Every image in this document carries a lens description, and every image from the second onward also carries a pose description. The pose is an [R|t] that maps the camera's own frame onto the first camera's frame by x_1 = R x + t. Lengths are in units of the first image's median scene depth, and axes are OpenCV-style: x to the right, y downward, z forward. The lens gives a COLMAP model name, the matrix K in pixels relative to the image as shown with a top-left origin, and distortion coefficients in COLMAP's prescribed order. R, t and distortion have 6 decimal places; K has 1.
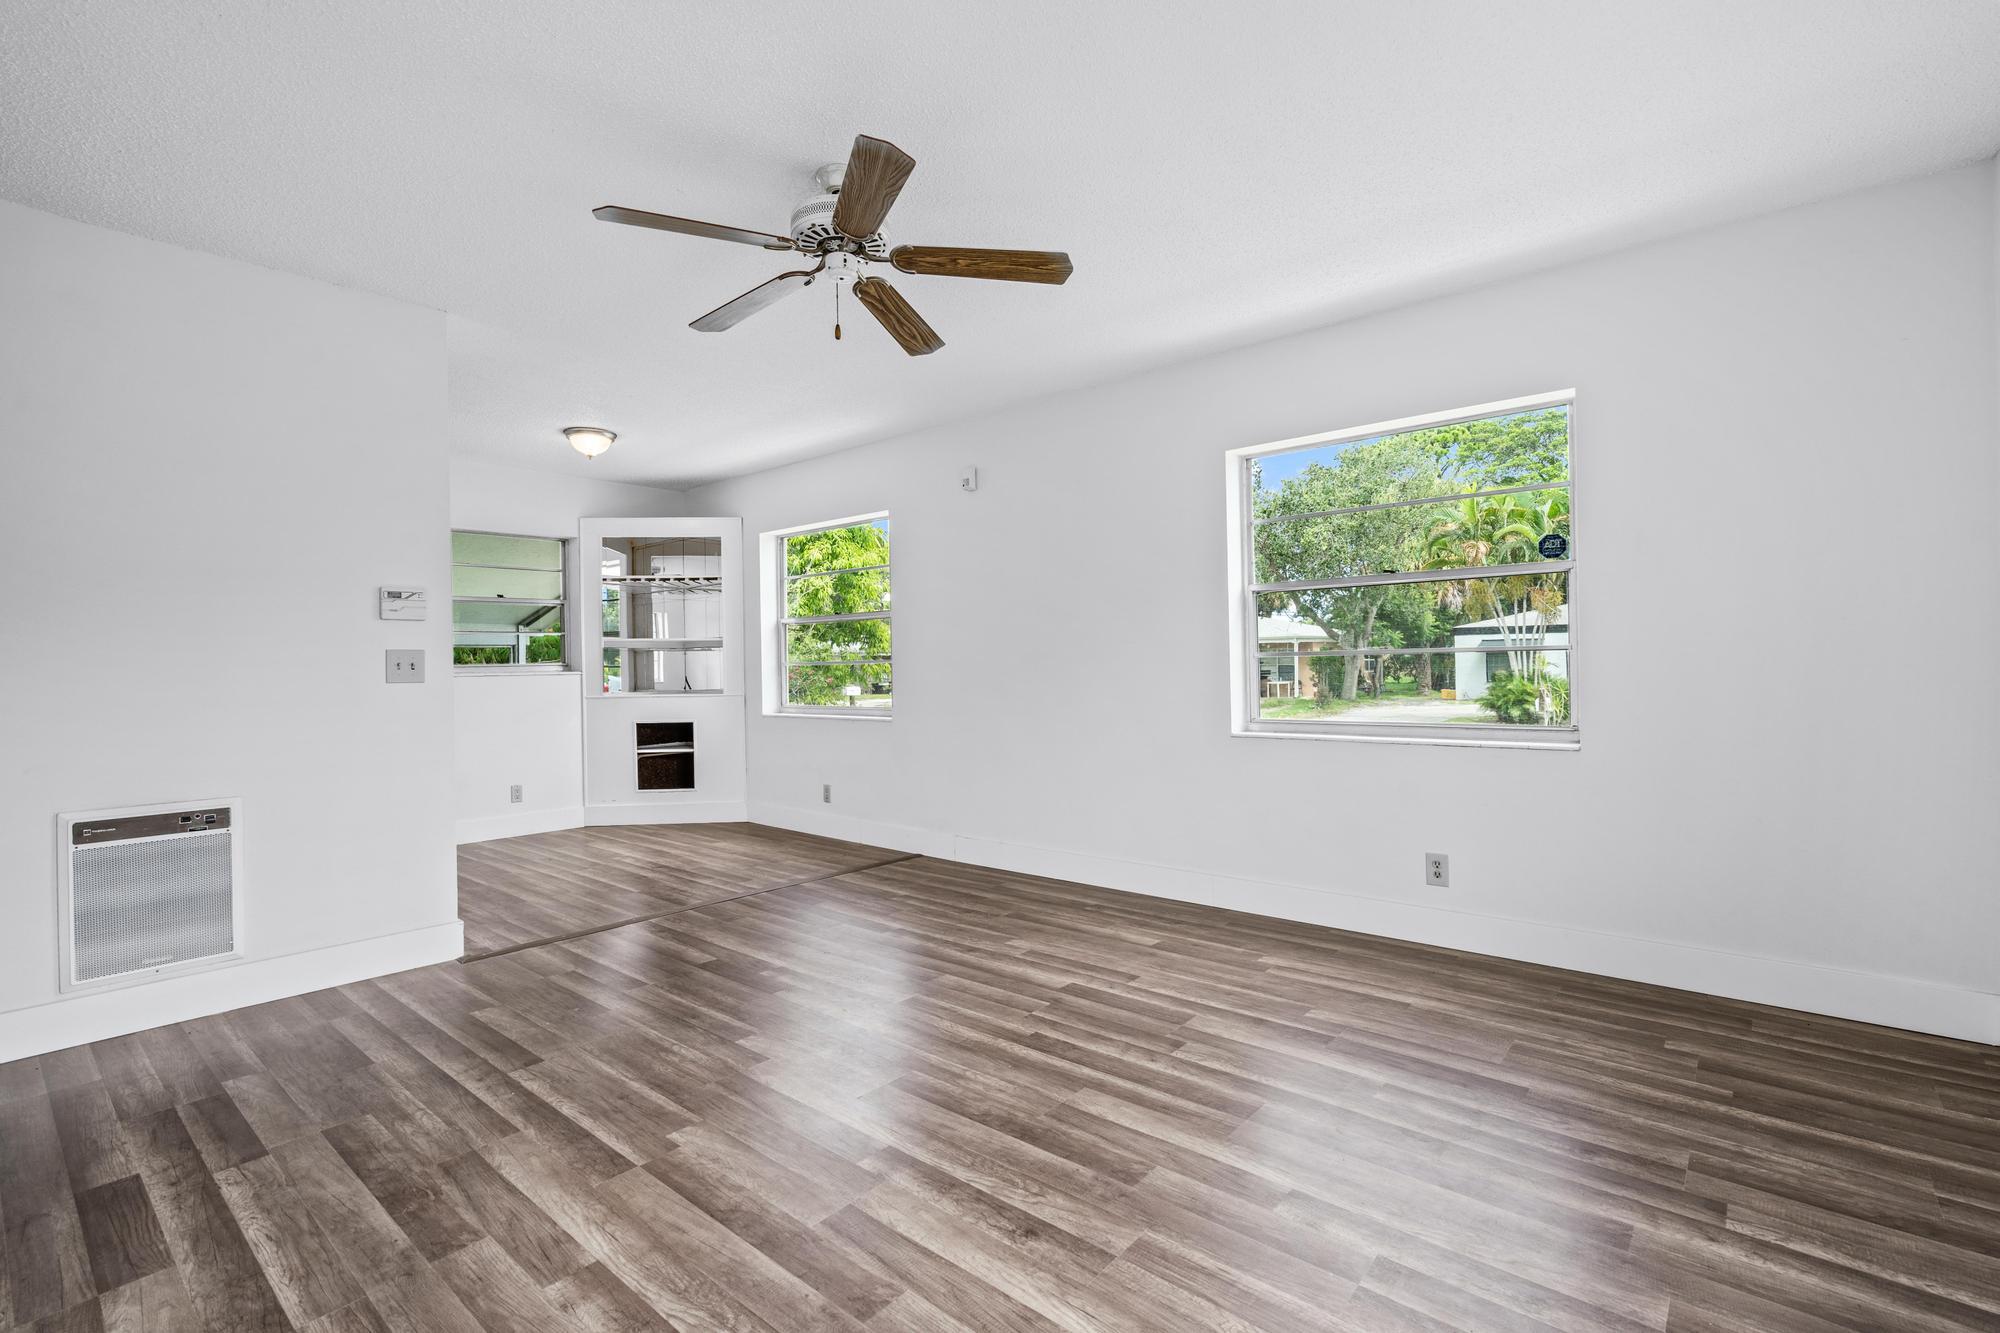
lens RADIAL K [[906.7, 0, 1000.0], [0, 906.7, 666.5], [0, 0, 1]] dist [-0.001683, 0.001014]
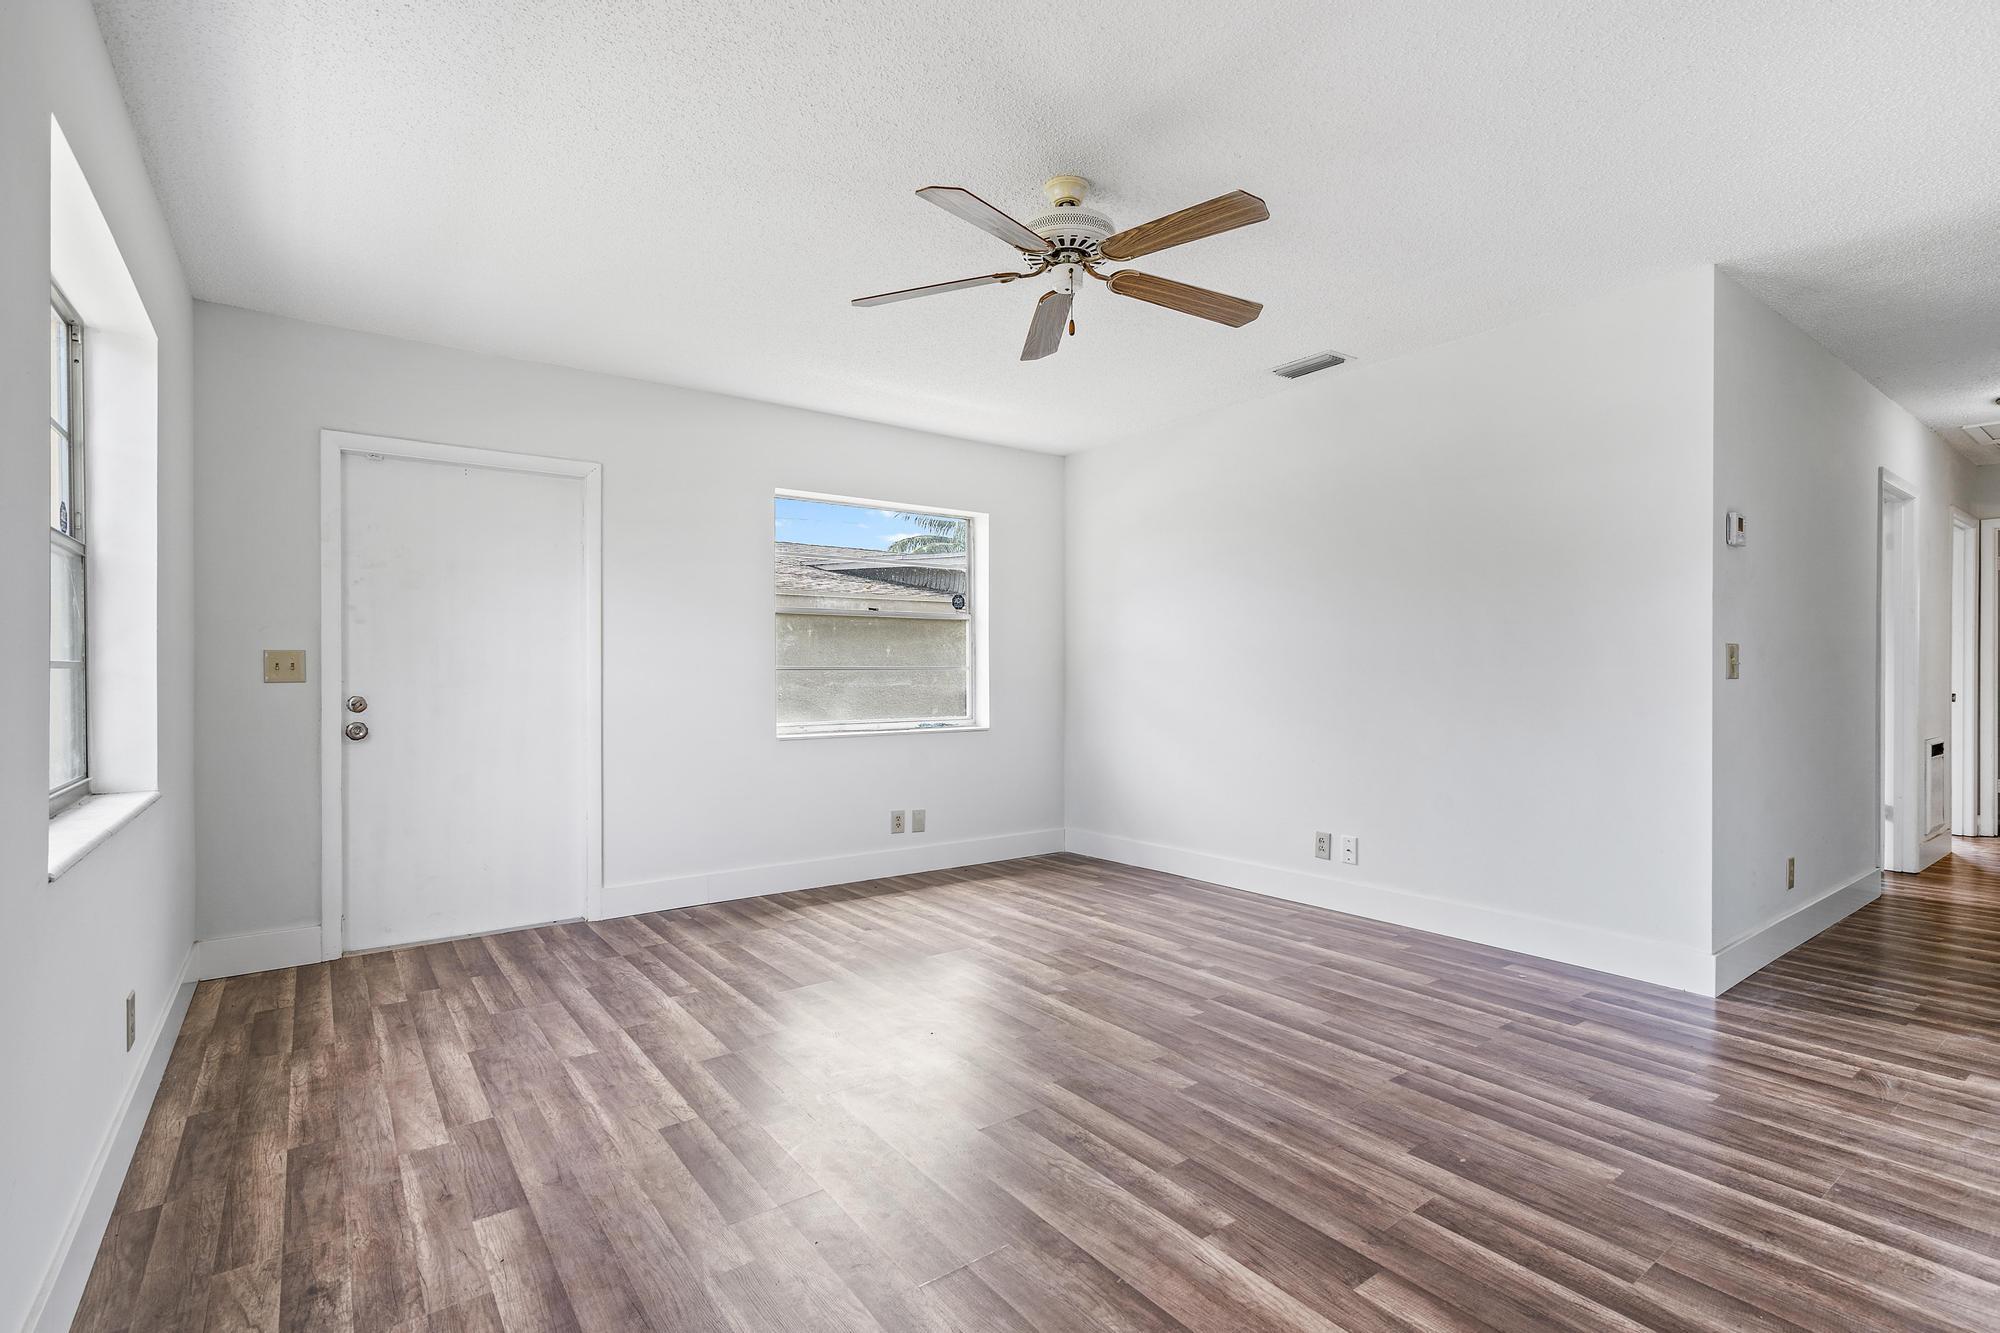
lens RADIAL K [[918.4, 0, 1000.0], [0, 918.4, 666.5], [0, 0, 1]] dist [-0.005338, 0.002143]
pose [[-0.972009, 0.019659, 0.234120, -0.289147], [0.017453, 0.999782, -0.011490, 0.001387], [-0.234295, -0.007083, -0.972140, 1.743627]]
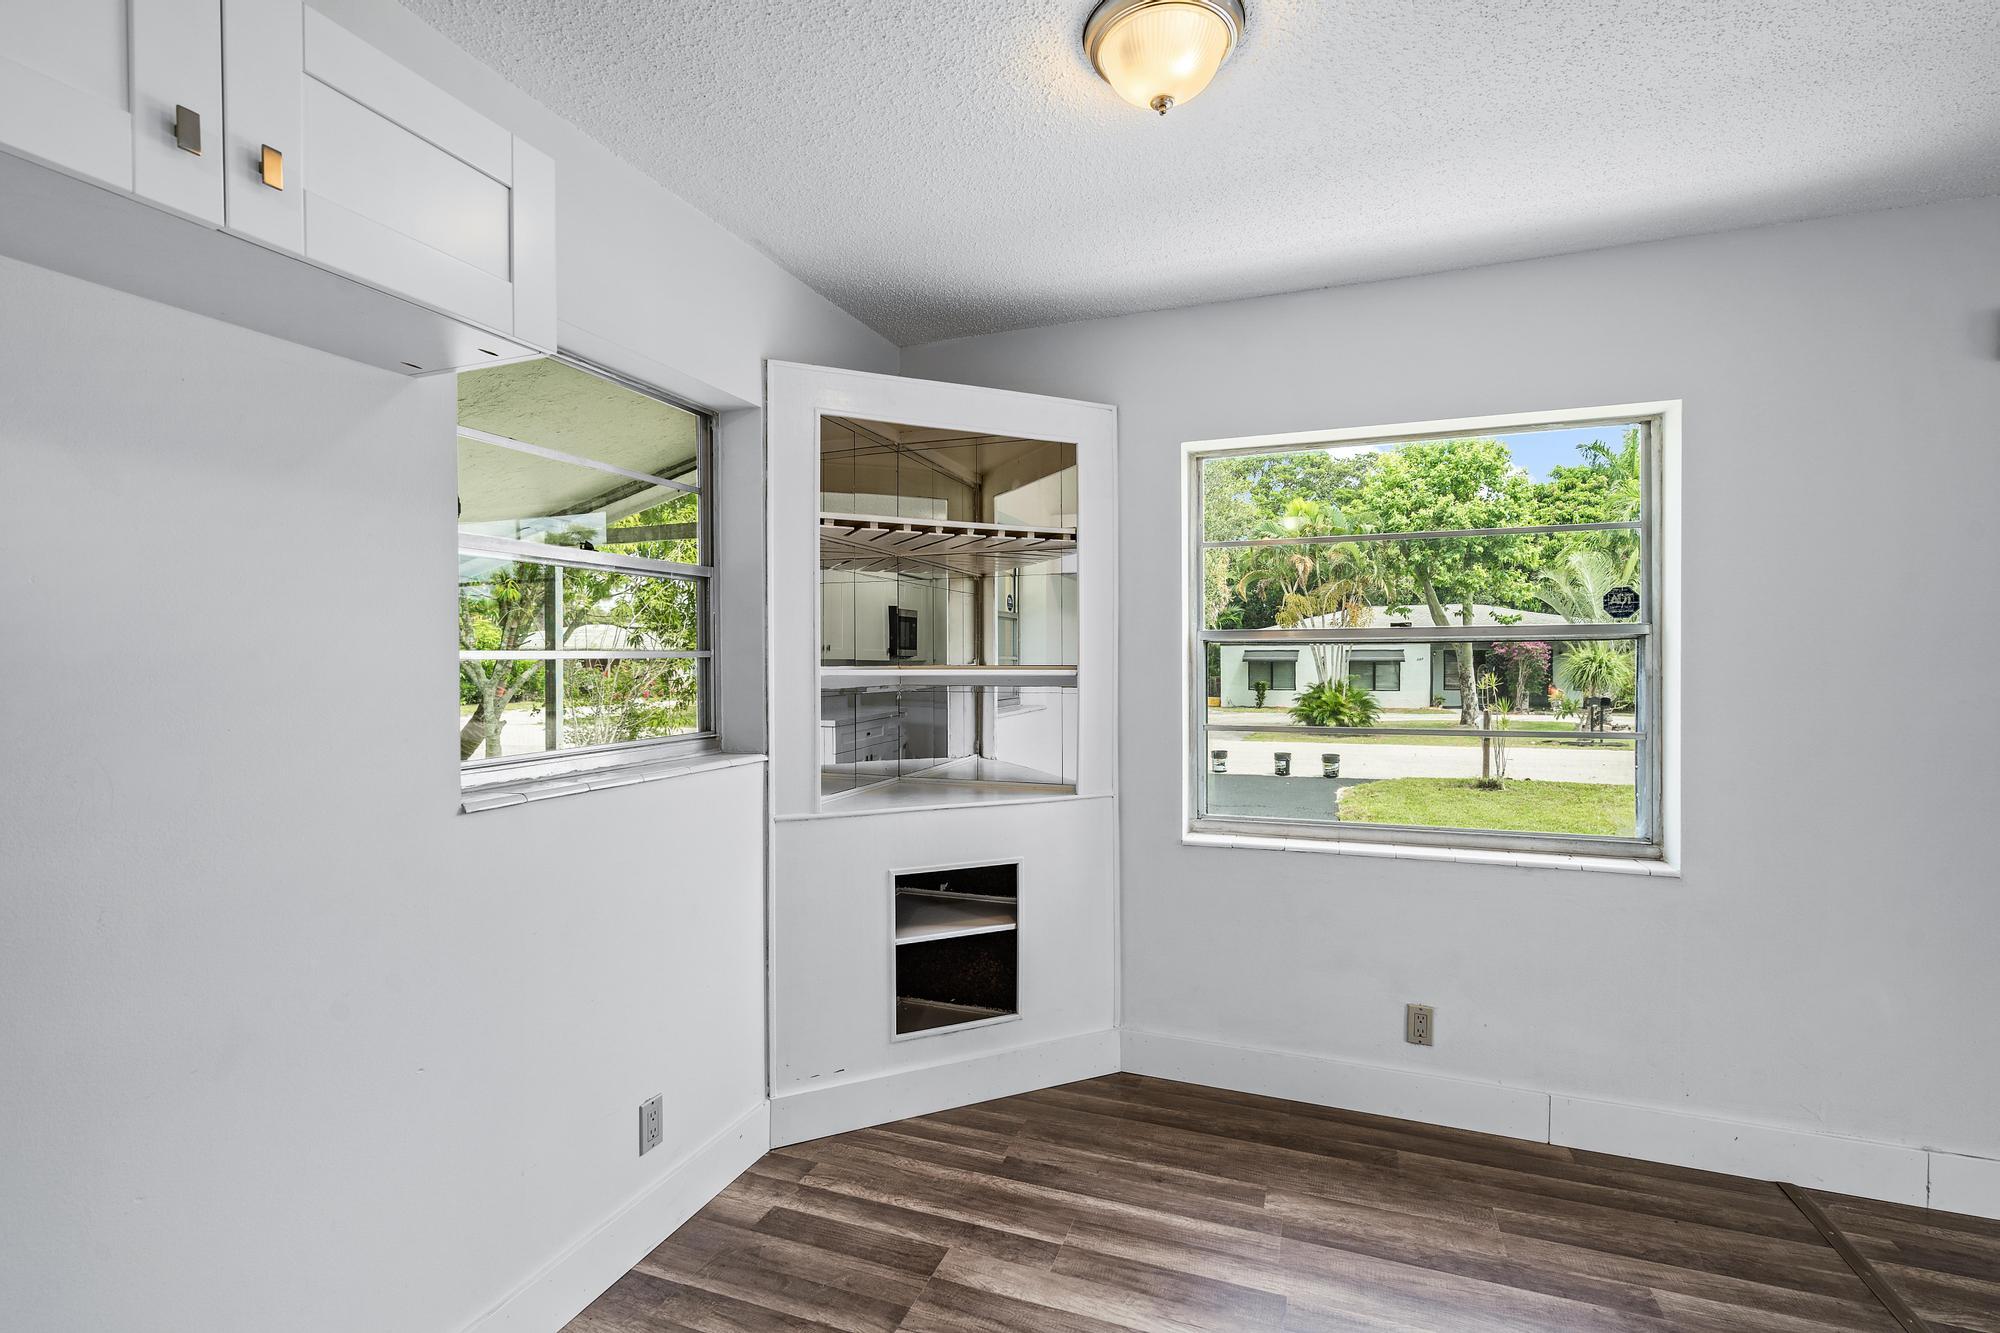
lens RADIAL K [[894.5, 0, 1000.0], [0, 894.5, 666.5], [0, 0, 1]] dist [-0.002450, 0.000185]
pose [[0.943699, 0.012631, 0.330564, -1.049768], [-0.012963, 0.999915, -0.001200, -0.068119], [-0.330551, -0.003153, 0.943783, 1.277447]]
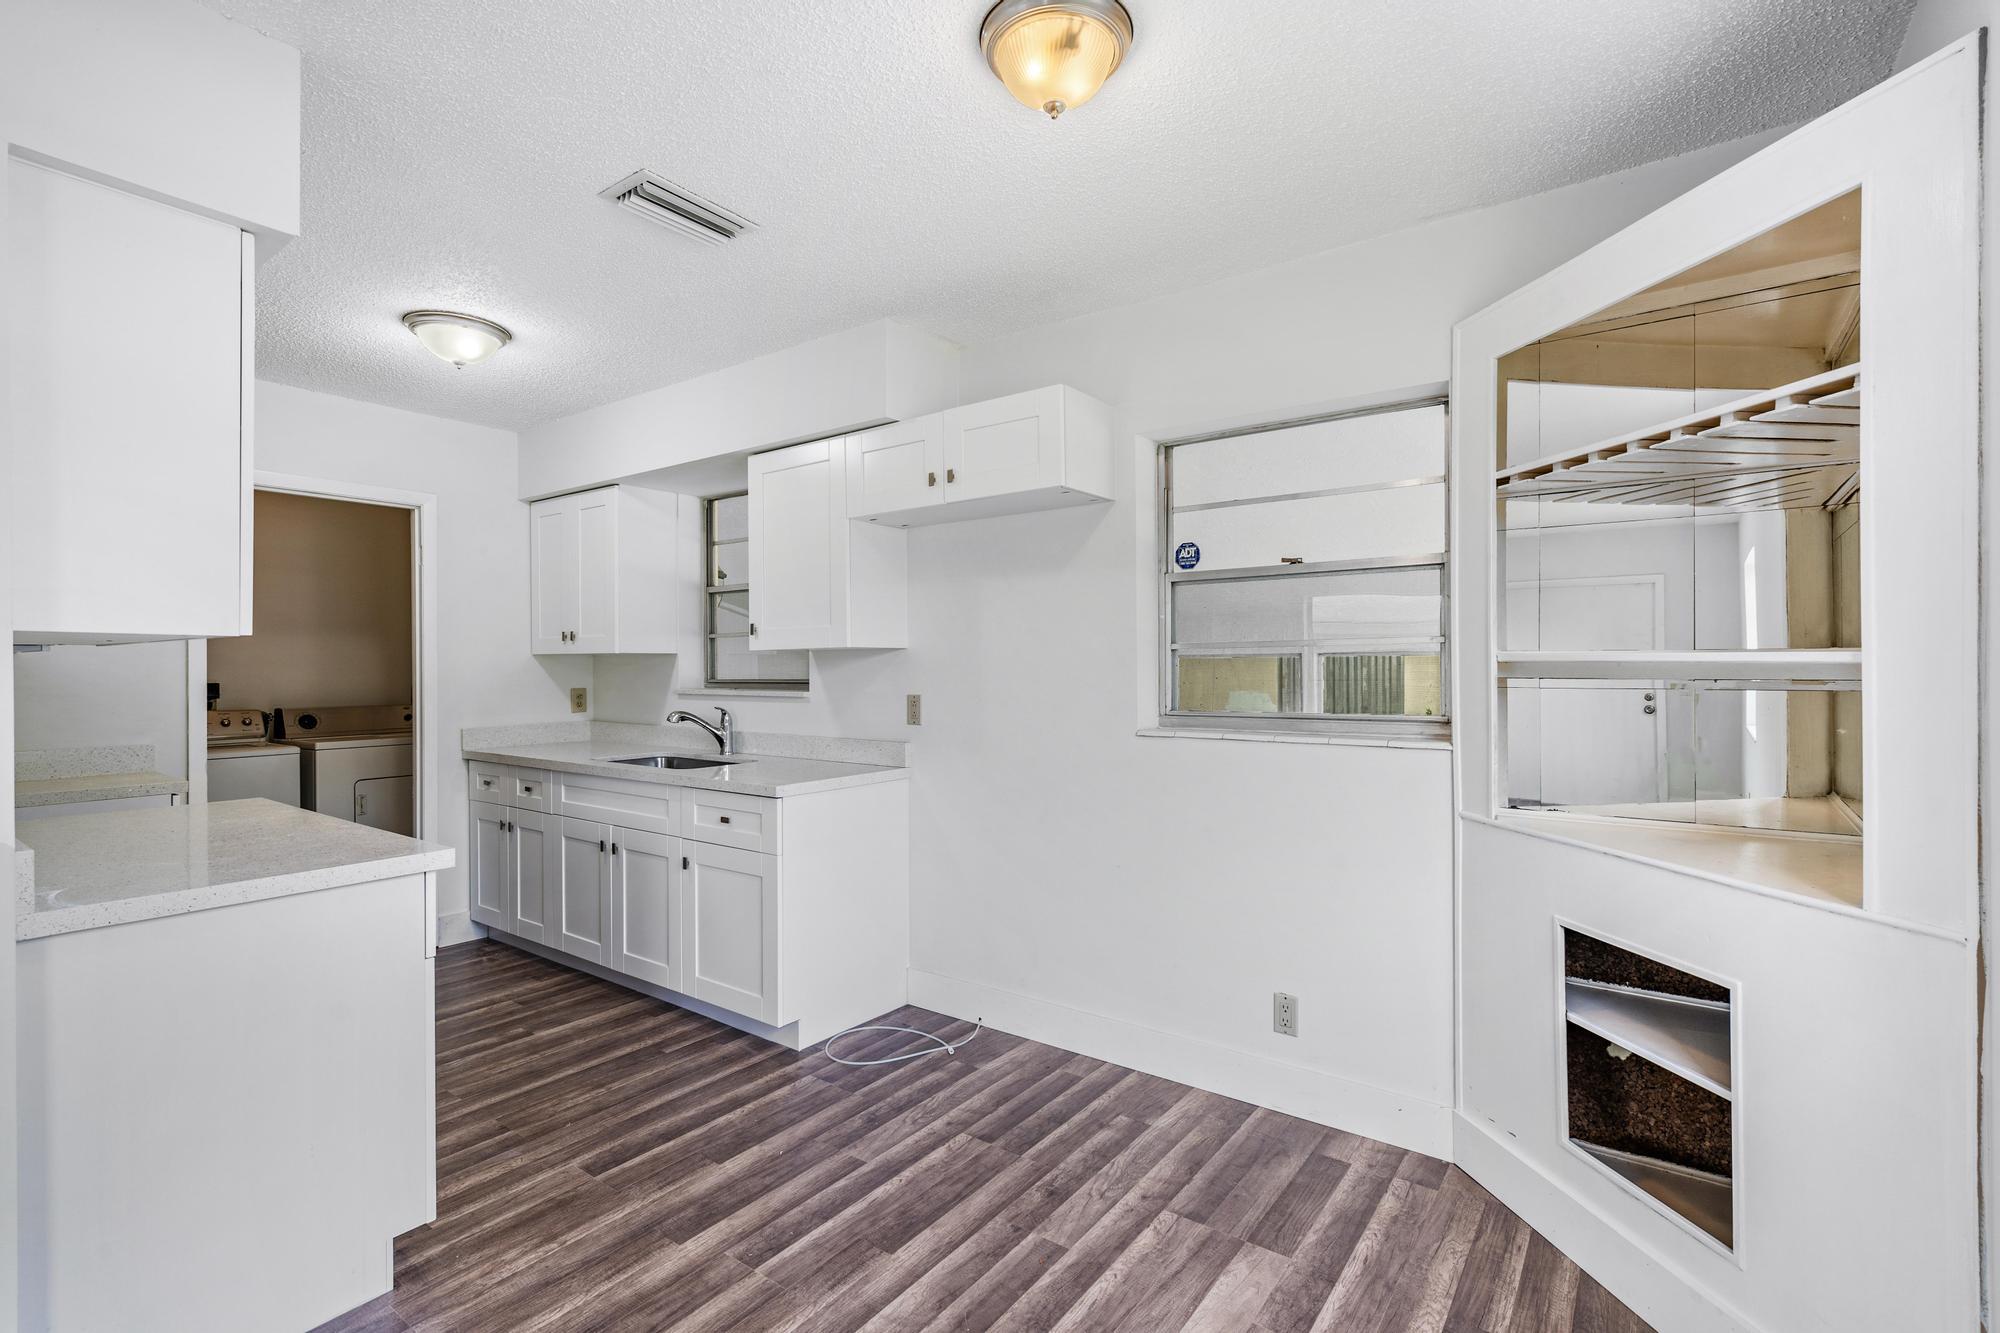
lens RADIAL K [[918.4, 0, 1000.0], [0, 918.4, 666.5], [0, 0, 1]] dist [-0.005338, 0.002143]
pose [[0.060557, 0.016261, -0.998032, -0.214679], [0.003542, 0.999858, 0.016505, -0.067779], [0.998158, -0.004534, 0.060491, 1.679123]]
